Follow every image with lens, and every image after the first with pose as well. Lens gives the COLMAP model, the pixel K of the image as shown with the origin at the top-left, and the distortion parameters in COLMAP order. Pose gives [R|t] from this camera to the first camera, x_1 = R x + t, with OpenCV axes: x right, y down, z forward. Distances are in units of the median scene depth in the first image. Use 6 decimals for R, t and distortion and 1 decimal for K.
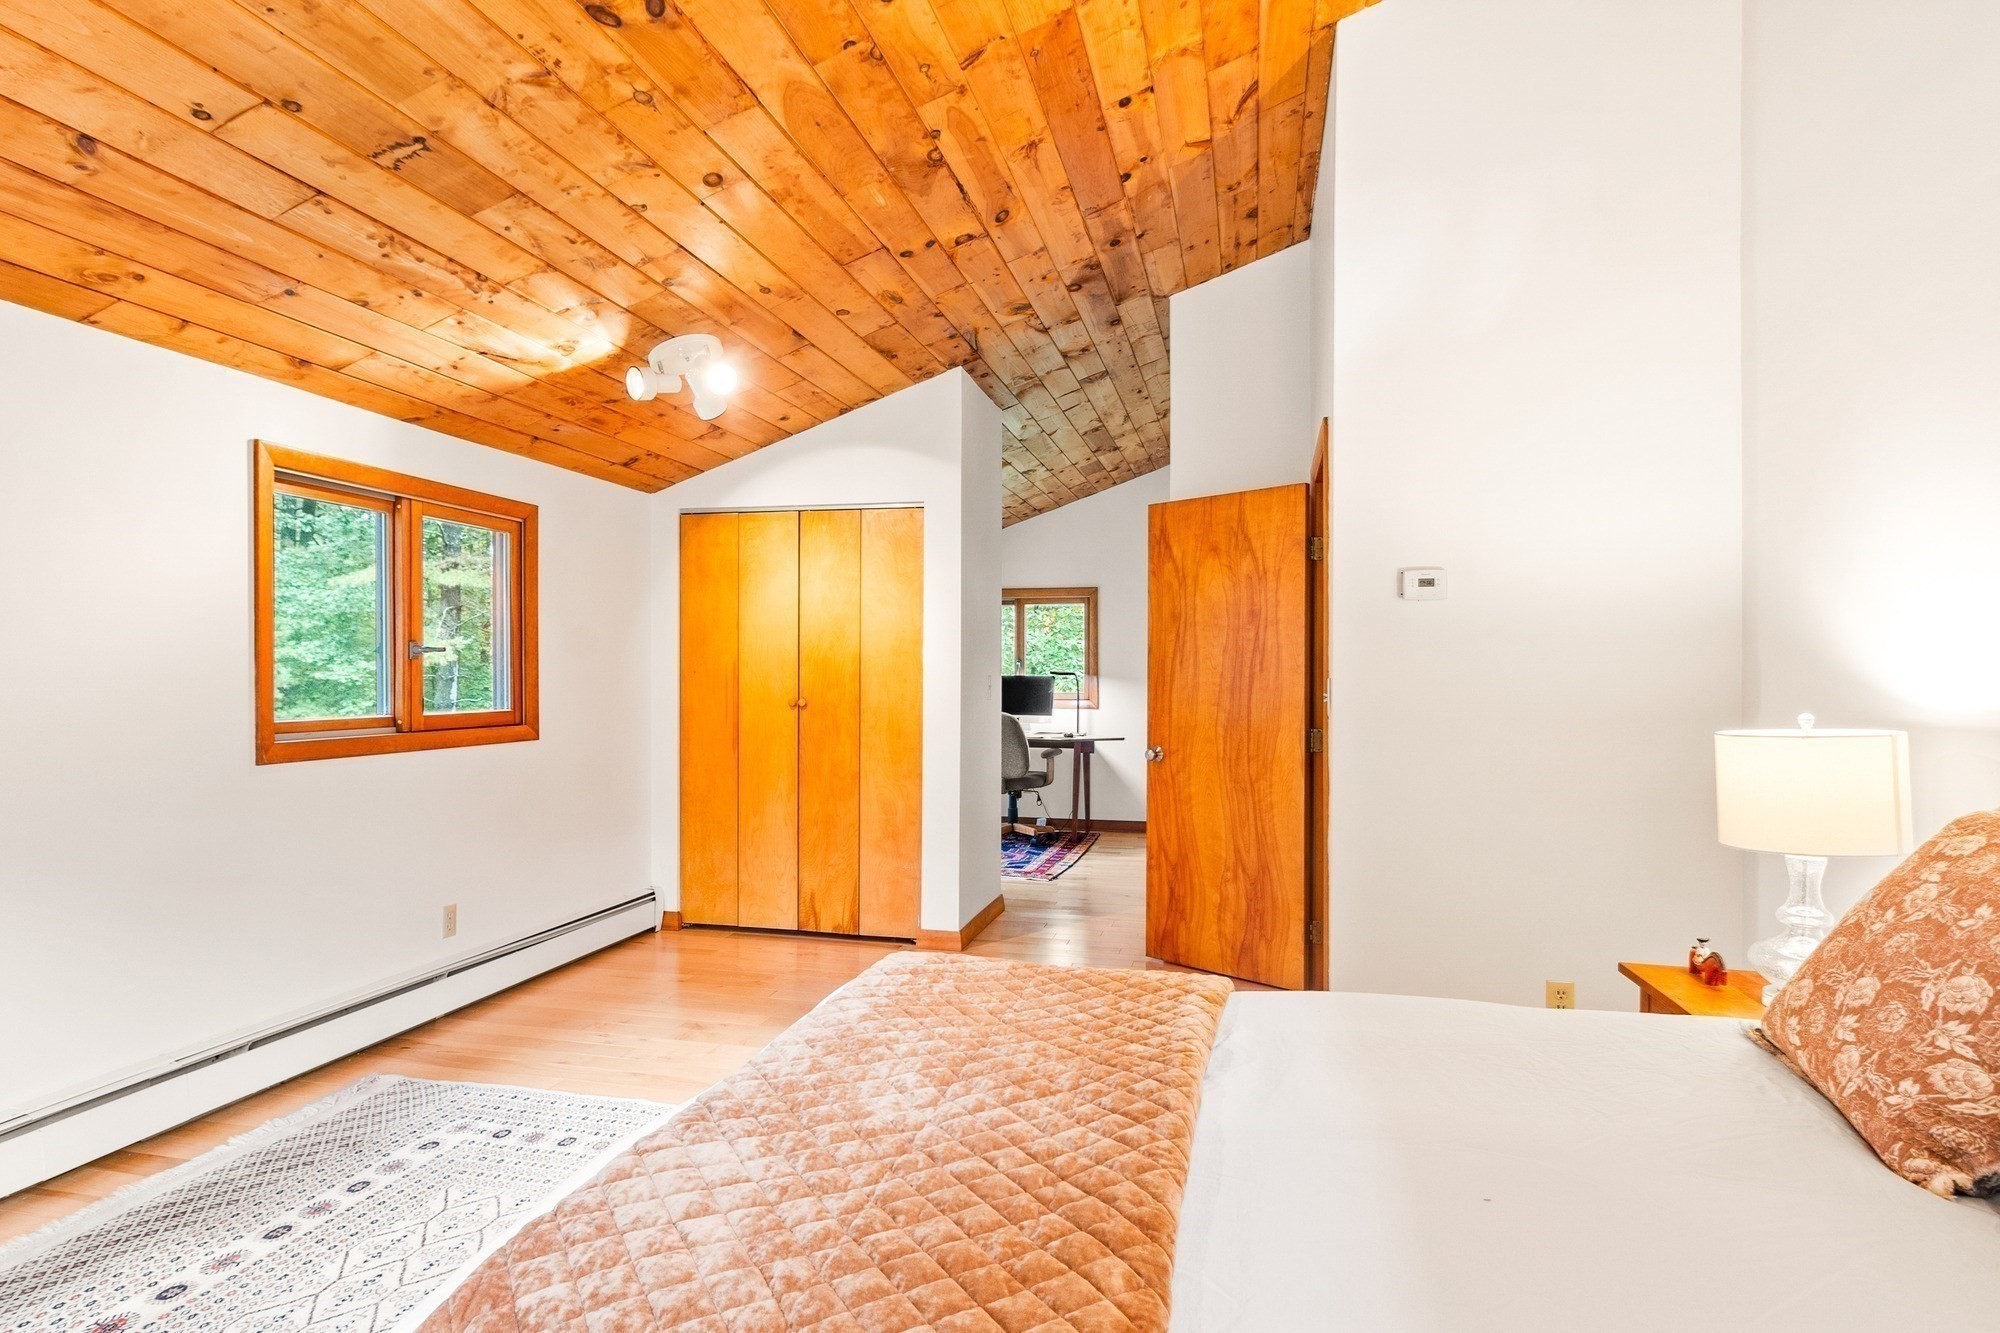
lens RADIAL K [[1116.0, 0, 994.0], [0, 1116.0, 671.0], [0, 0, 1]] dist [0.005105, 0.000759]
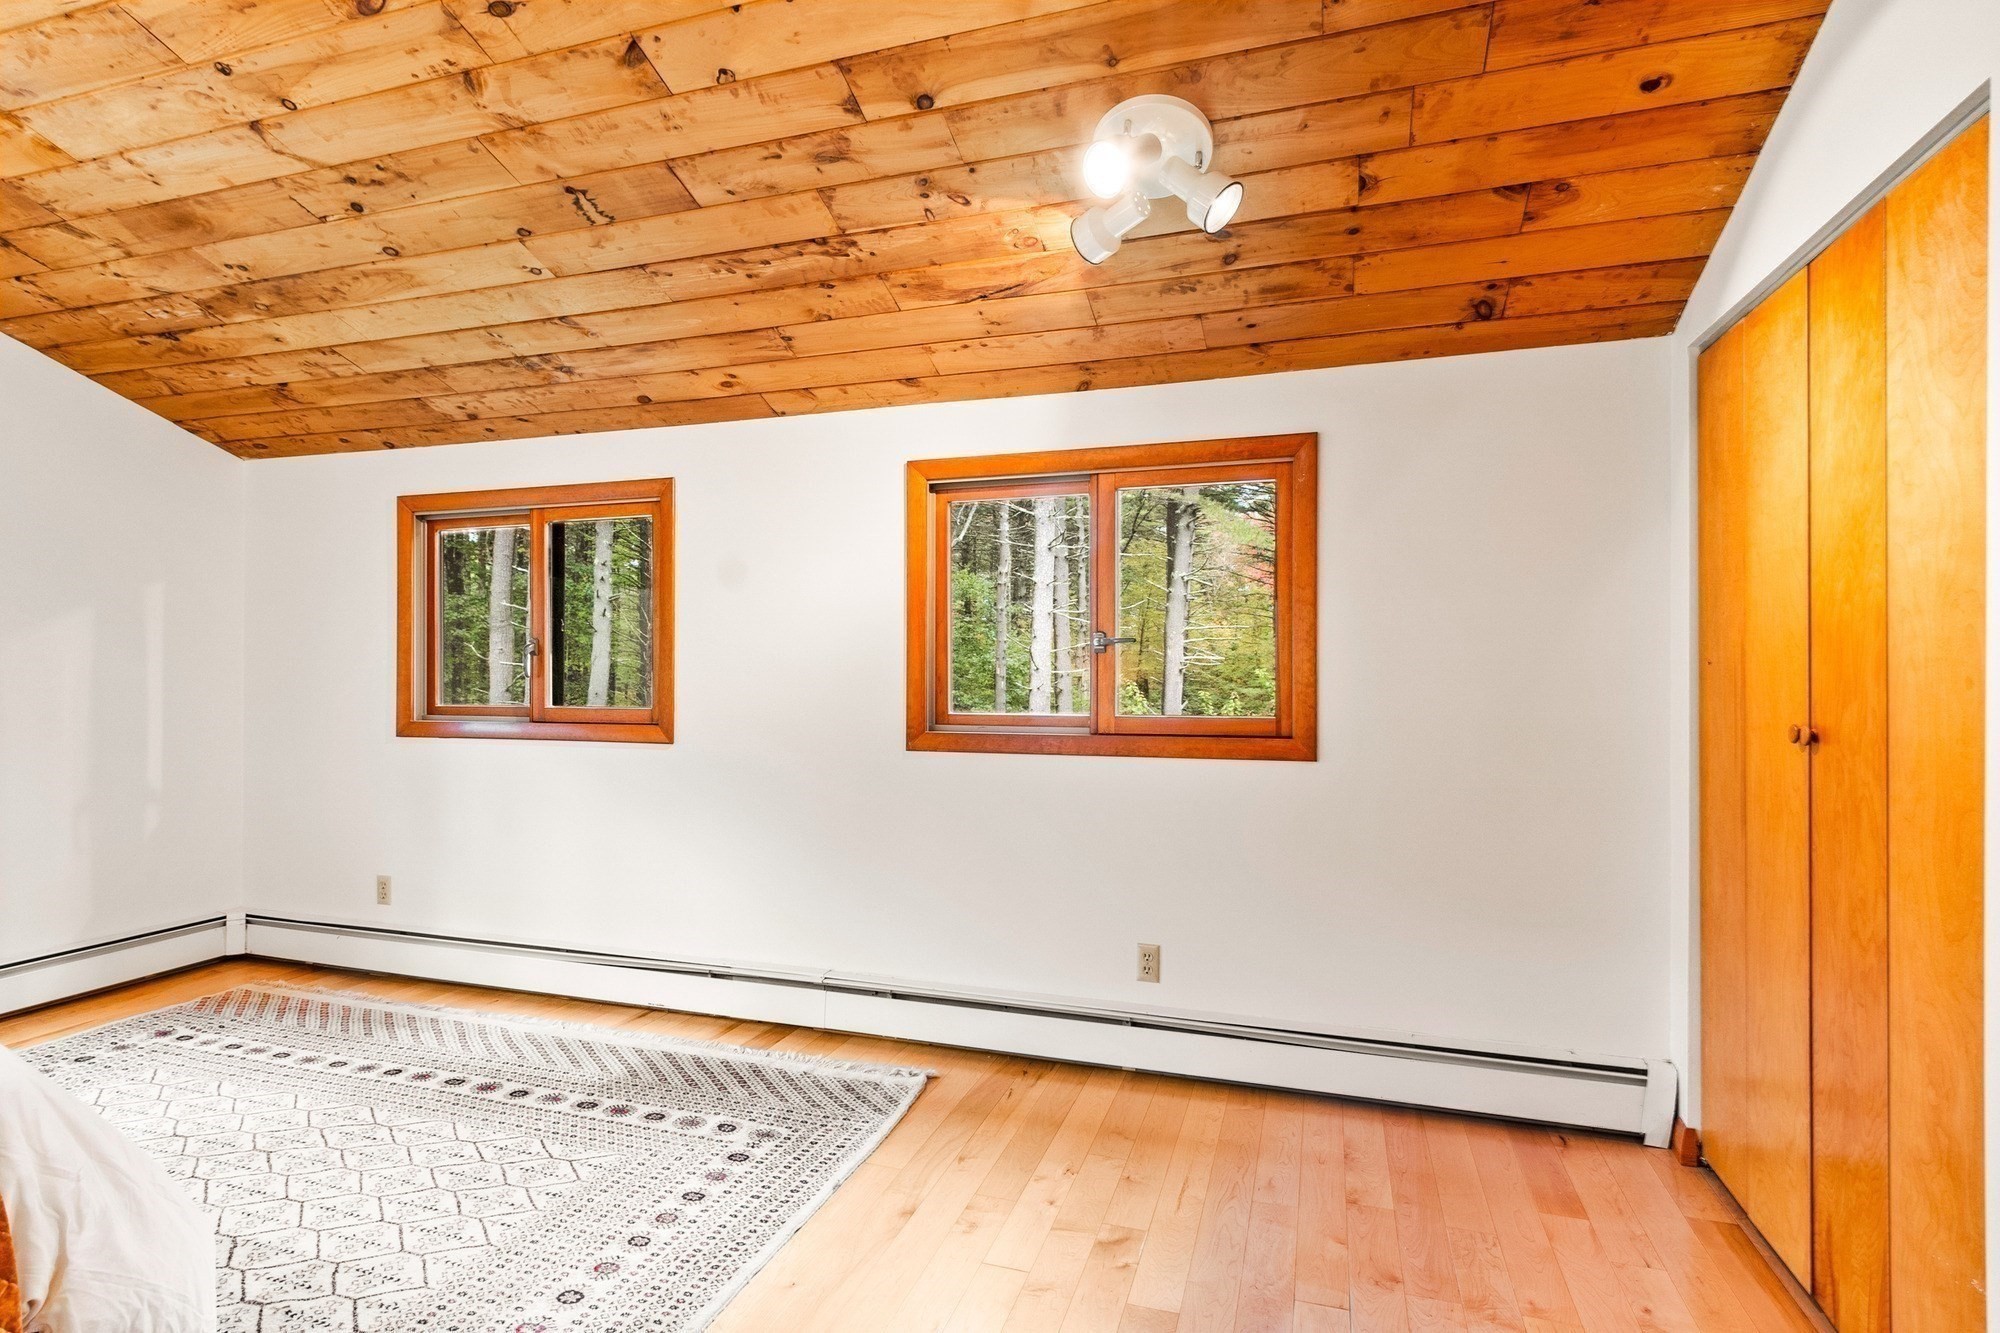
lens RADIAL K [[1022.0, 0, 986.3], [0, 1022.0, 670.4], [0, 0, 1]] dist [0.006808, -0.005401]
pose [[-0.101692, -0.005848, -0.994799, 0.305735], [0.001690, 0.999980, -0.006051, 0.008758], [0.994815, -0.002296, -0.101680, 1.006781]]
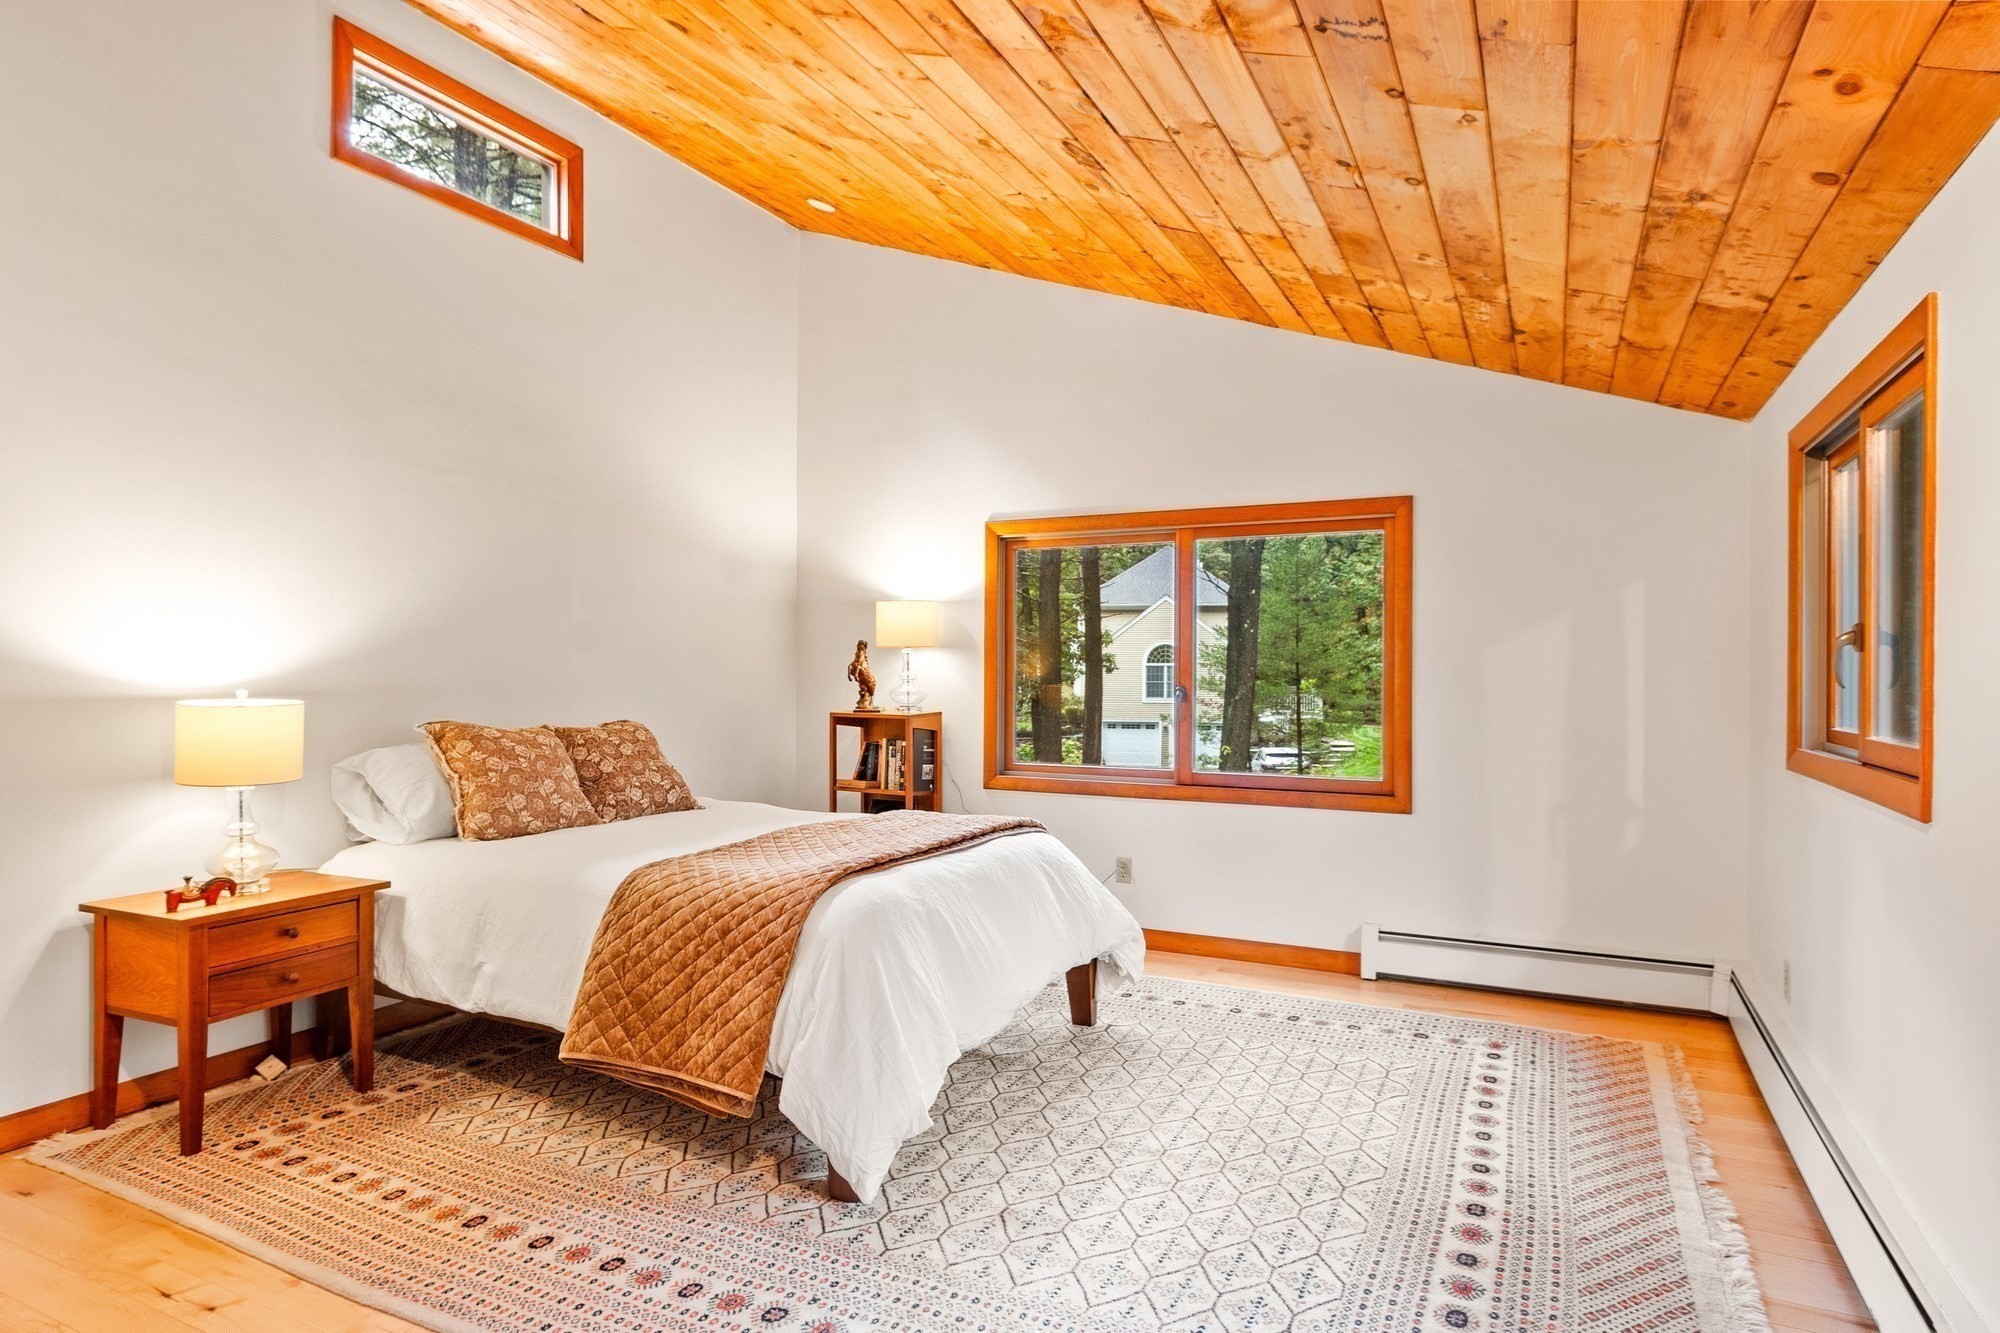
lens RADIAL K [[1116.0, 0, 993.7], [0, 1116.0, 664.3], [0, 0, 1]] dist [0.005105, 0.000759]
pose [[-0.970458, -0.007039, 0.241166, -0.312818], [-0.009475, 0.999915, -0.008946, 0.005405], [-0.241083, -0.010966, -0.970443, 1.232567]]
